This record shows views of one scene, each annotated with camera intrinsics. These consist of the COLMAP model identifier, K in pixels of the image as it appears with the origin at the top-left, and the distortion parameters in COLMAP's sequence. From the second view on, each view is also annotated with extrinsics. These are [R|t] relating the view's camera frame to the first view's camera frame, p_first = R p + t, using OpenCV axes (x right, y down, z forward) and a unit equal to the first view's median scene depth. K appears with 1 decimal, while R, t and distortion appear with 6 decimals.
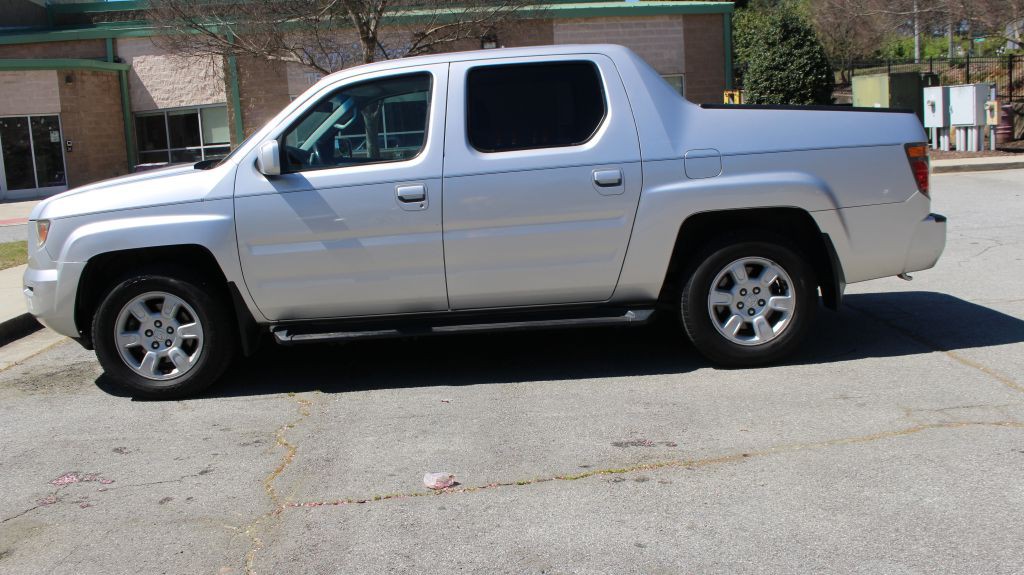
lens RADIAL K [[971.4, 0, 512.0], [0, 971.4, 287.5], [0, 0, 1]] dist [-0.154881, 0.149177]
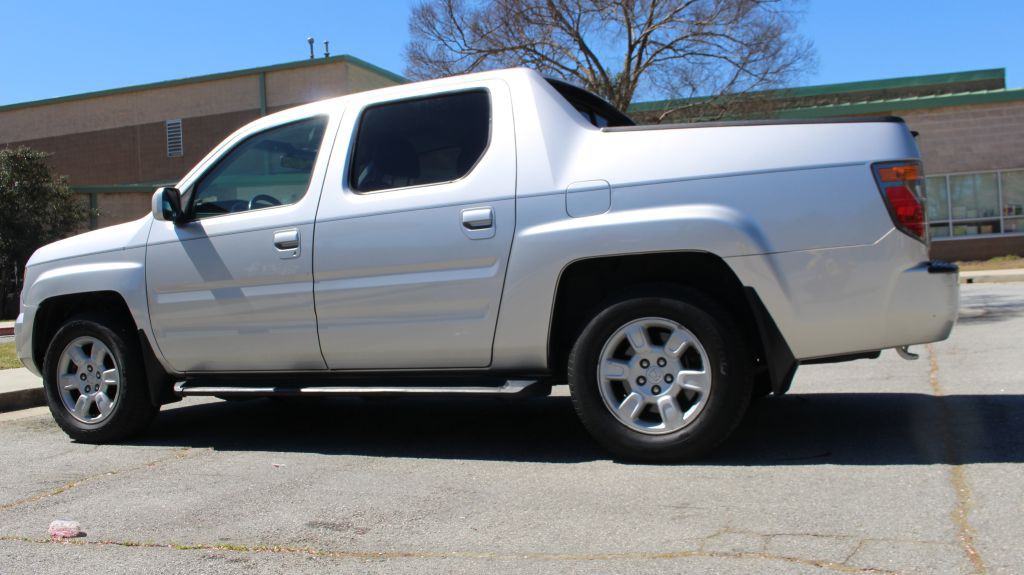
lens RADIAL K [[968.4, 0, 512.0], [0, 968.4, 287.5], [0, 0, 1]] dist [-0.150985, 0.137784]
pose [[0.907750, 0.009003, -0.419415, 0.469873], [-0.059267, 0.992494, -0.106968, 0.033393], [0.415304, 0.121958, 0.901470, 0.256798]]
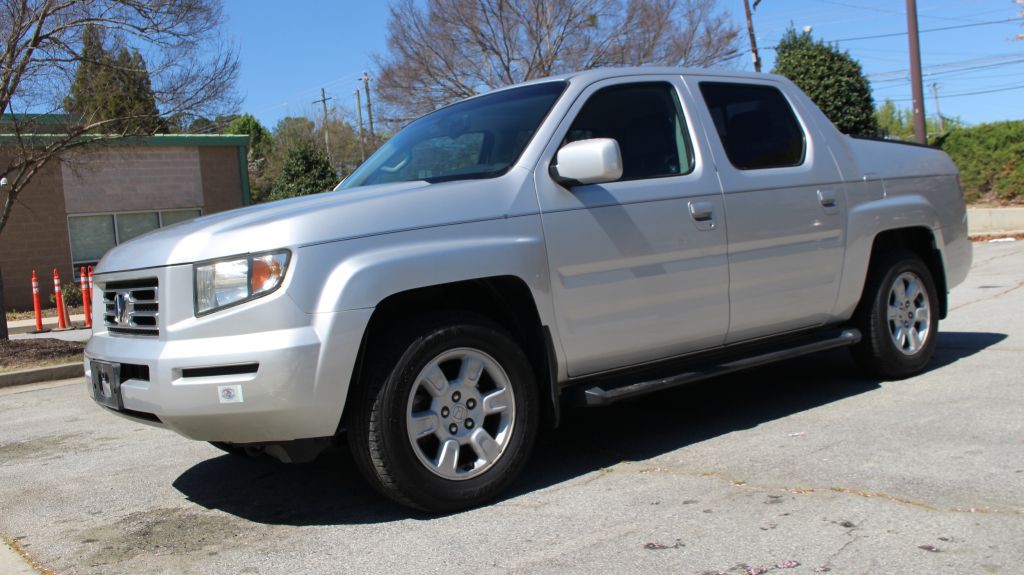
lens RADIAL K [[968.4, 0, 512.0], [0, 968.4, 287.5], [0, 0, 1]] dist [-0.150985, 0.137784]
pose [[0.800715, -0.042595, 0.597530, -0.746640], [0.138712, 0.983543, -0.115767, 0.046692], [-0.582765, 0.175581, 0.793446, 0.412413]]
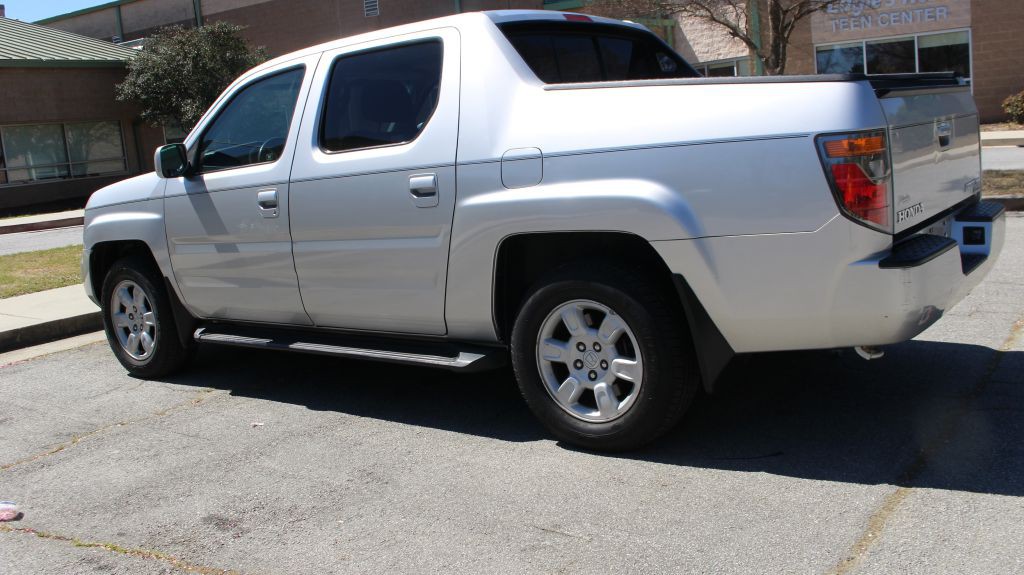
lens RADIAL K [[968.4, 0, 512.0], [0, 968.4, 287.5], [0, 0, 1]] dist [-0.150985, 0.137784]
pose [[0.783129, 0.086556, -0.615806, 0.644461], [-0.050849, 0.995863, 0.075310, -0.091602], [0.619776, -0.027664, 0.784291, 0.407301]]
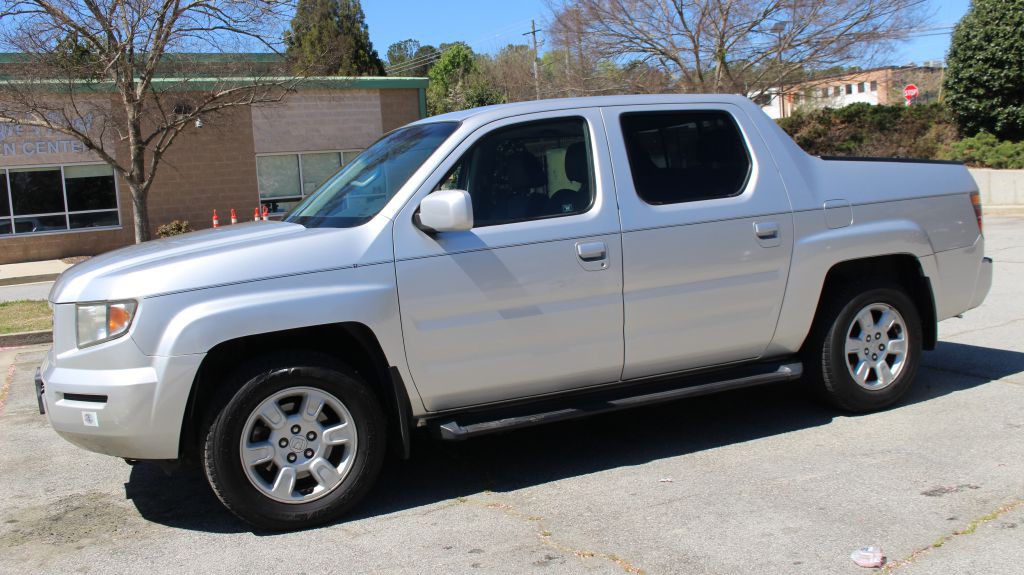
lens RADIAL K [[968.4, 0, 512.0], [0, 968.4, 287.5], [0, 0, 1]] dist [-0.150985, 0.137784]
pose [[0.917712, -0.043490, 0.394860, -0.508425], [0.075223, 0.995031, -0.065235, -0.011717], [-0.390060, 0.089570, 0.916423, 0.218529]]
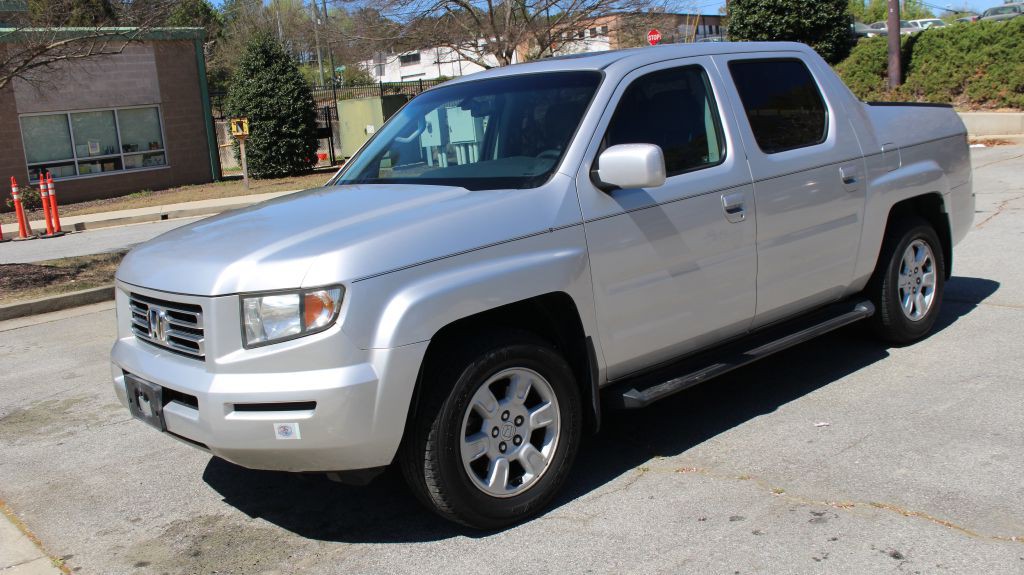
lens RADIAL K [[971.4, 0, 512.0], [0, 971.4, 287.5], [0, 0, 1]] dist [-0.154881, 0.149177]
pose [[0.771215, -0.124292, 0.624323, -0.788496], [0.146171, 0.989124, 0.016356, -0.063435], [-0.619566, 0.078644, 0.780995, 0.443706]]
